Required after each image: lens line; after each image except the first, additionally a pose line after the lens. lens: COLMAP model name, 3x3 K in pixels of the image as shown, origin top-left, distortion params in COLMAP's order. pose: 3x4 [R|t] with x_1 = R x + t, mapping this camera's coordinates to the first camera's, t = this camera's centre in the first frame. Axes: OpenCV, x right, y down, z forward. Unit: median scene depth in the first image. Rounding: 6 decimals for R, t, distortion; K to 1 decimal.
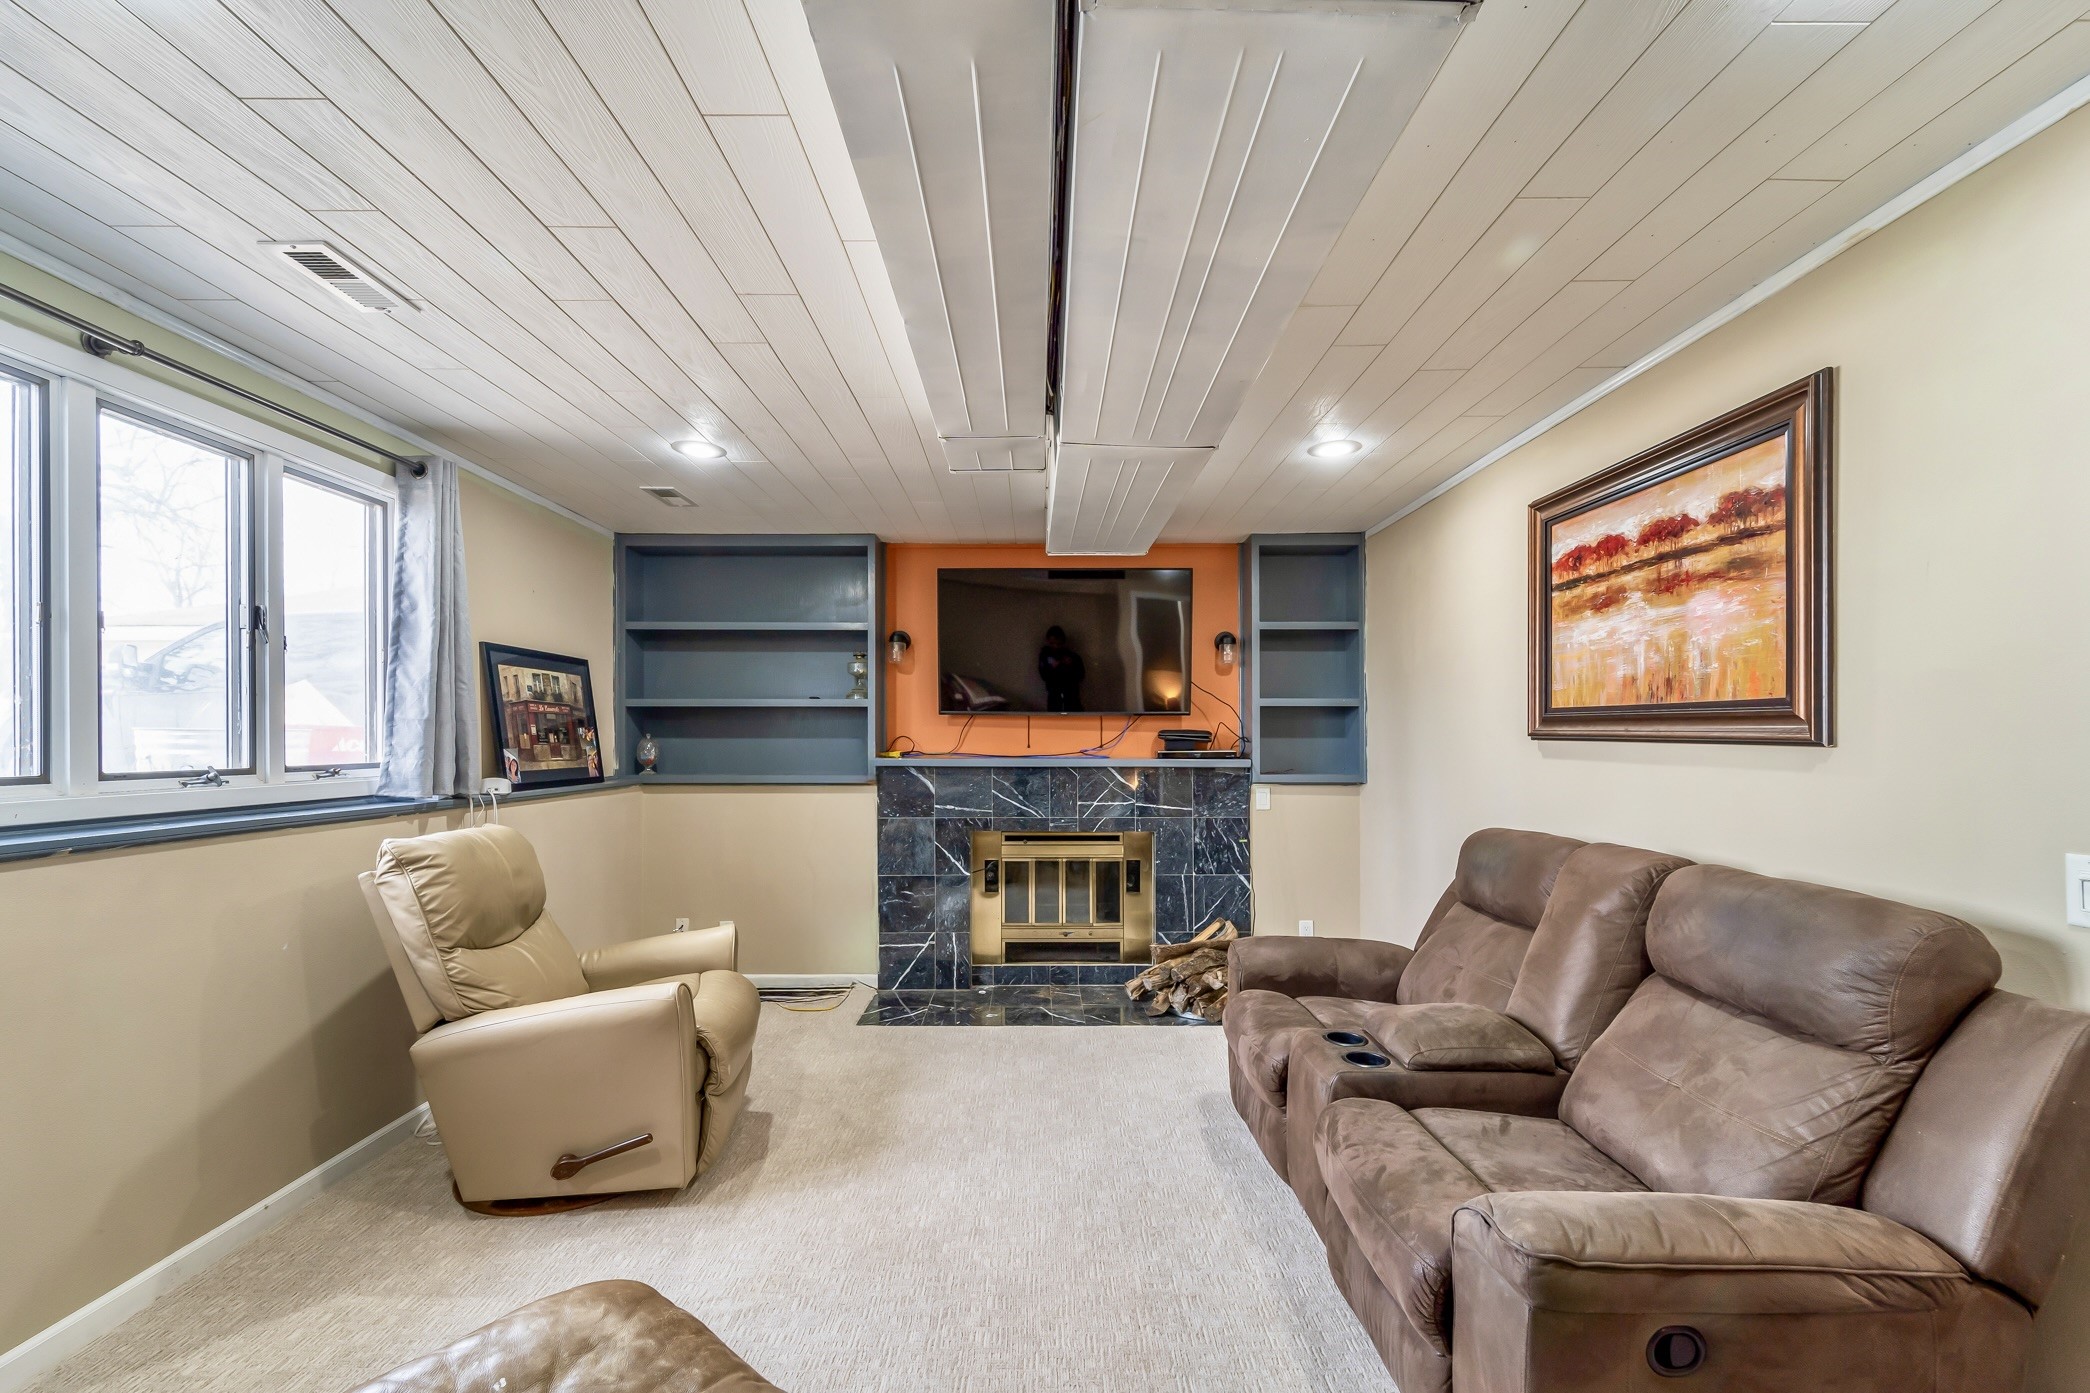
lens RADIAL K [[894.5, 0, 1036.9], [0, 894.5, 735.9], [0, 0, 1]] dist [0.001557, 0.000106]
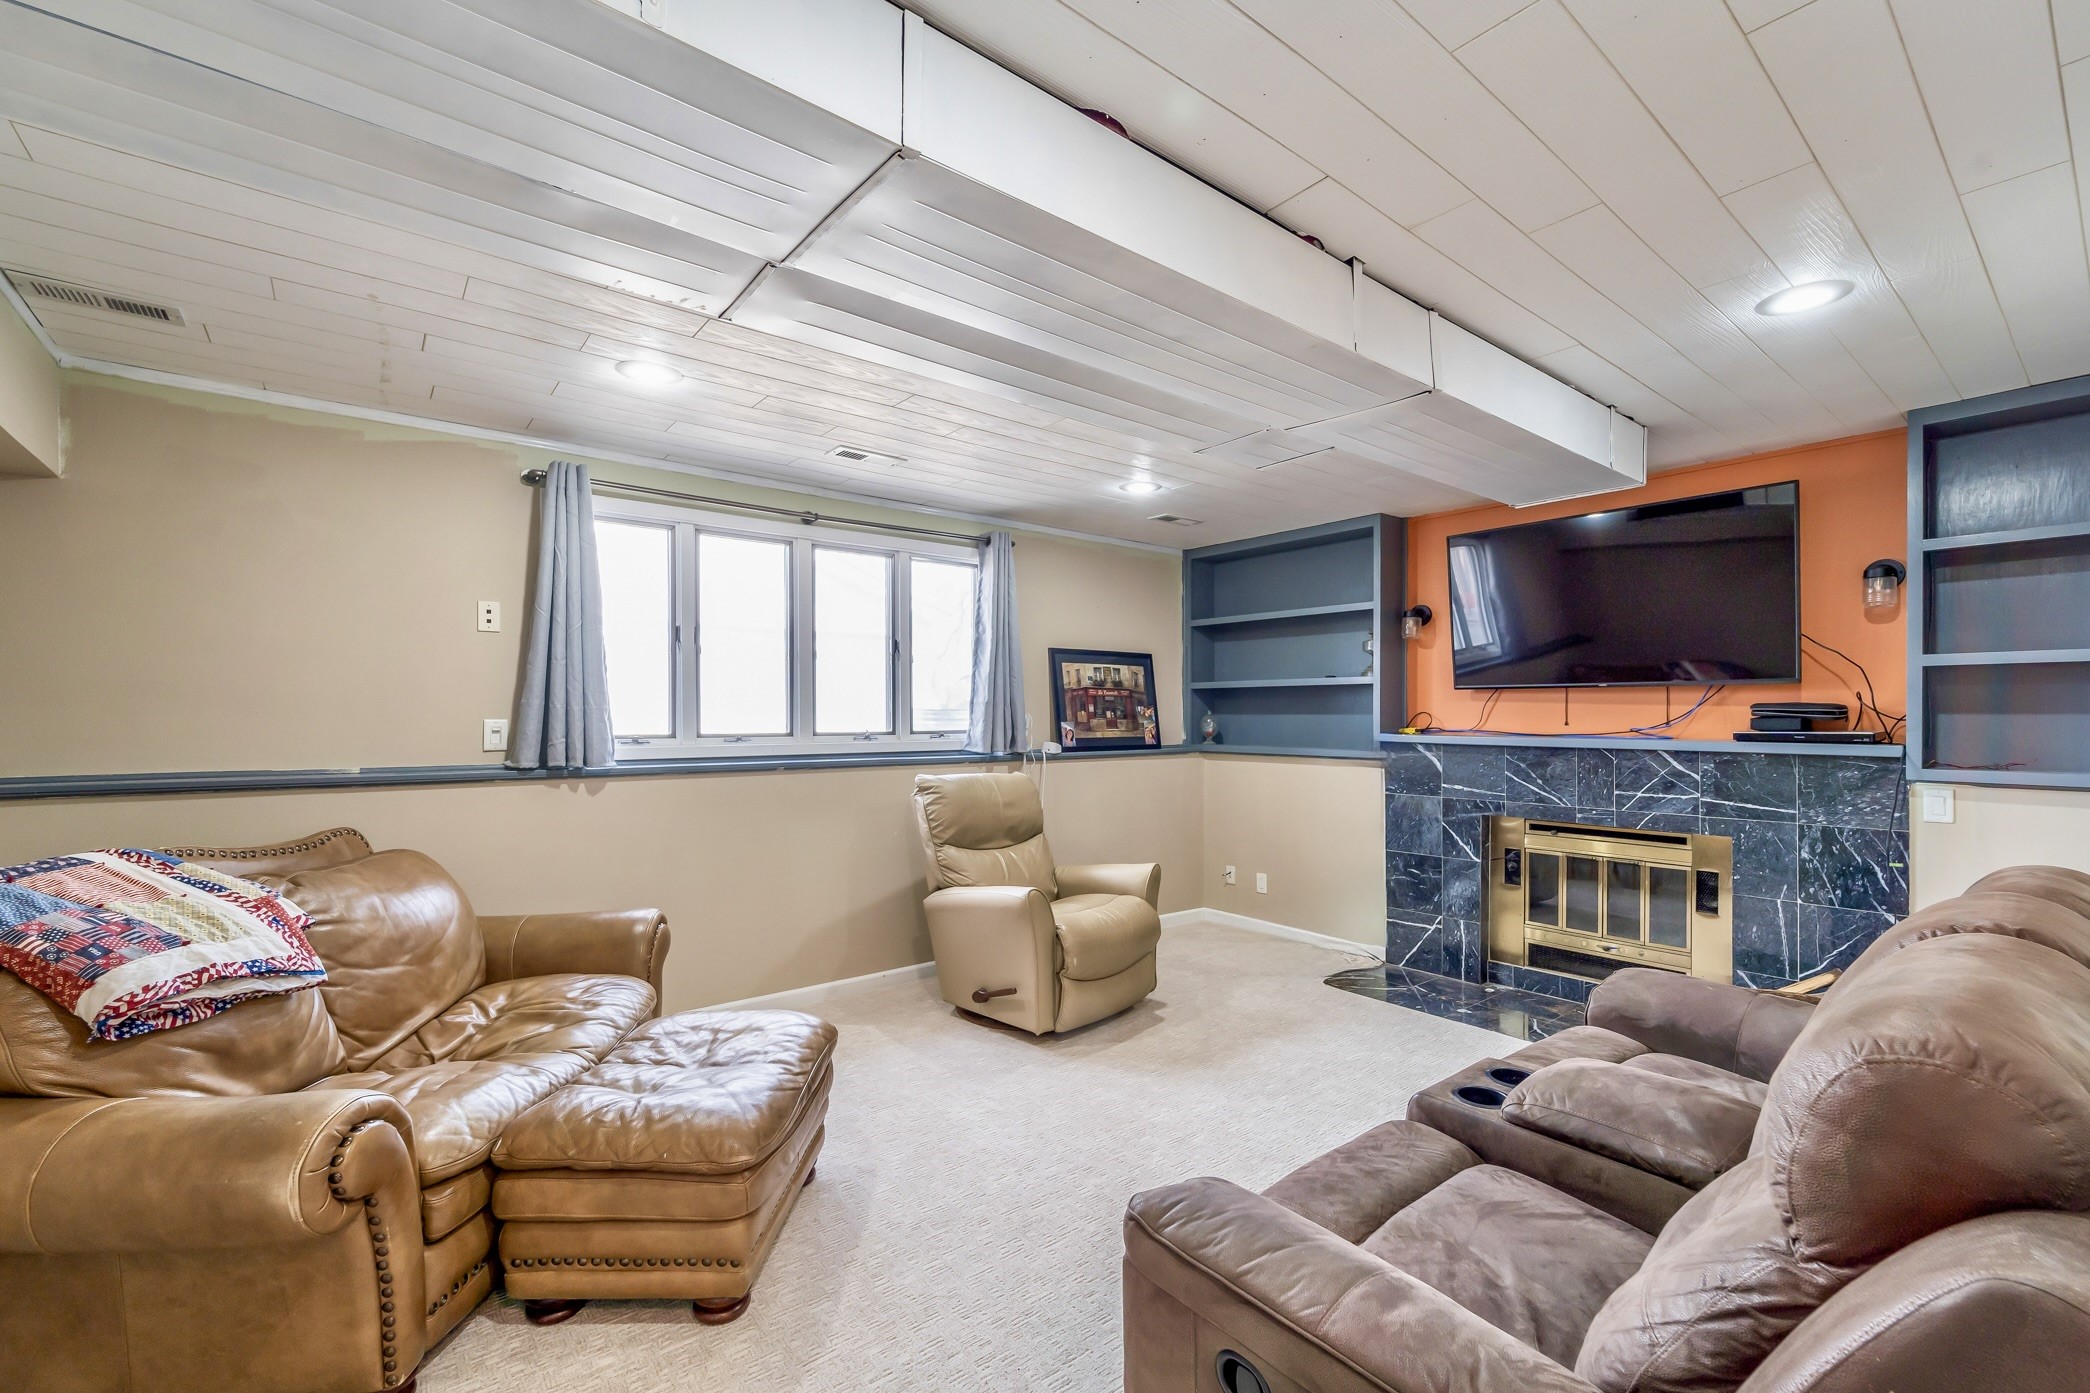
lens RADIAL K [[880.2, 0, 1046.8], [0, 880.2, 722.6], [0, 0, 1]] dist [0.000423, -0.000027]
pose [[0.622885, 0.006907, -0.782283, 0.433711], [0.002101, 0.999943, 0.010502, 0.000619], [0.782311, -0.008185, 0.622834, 0.096746]]
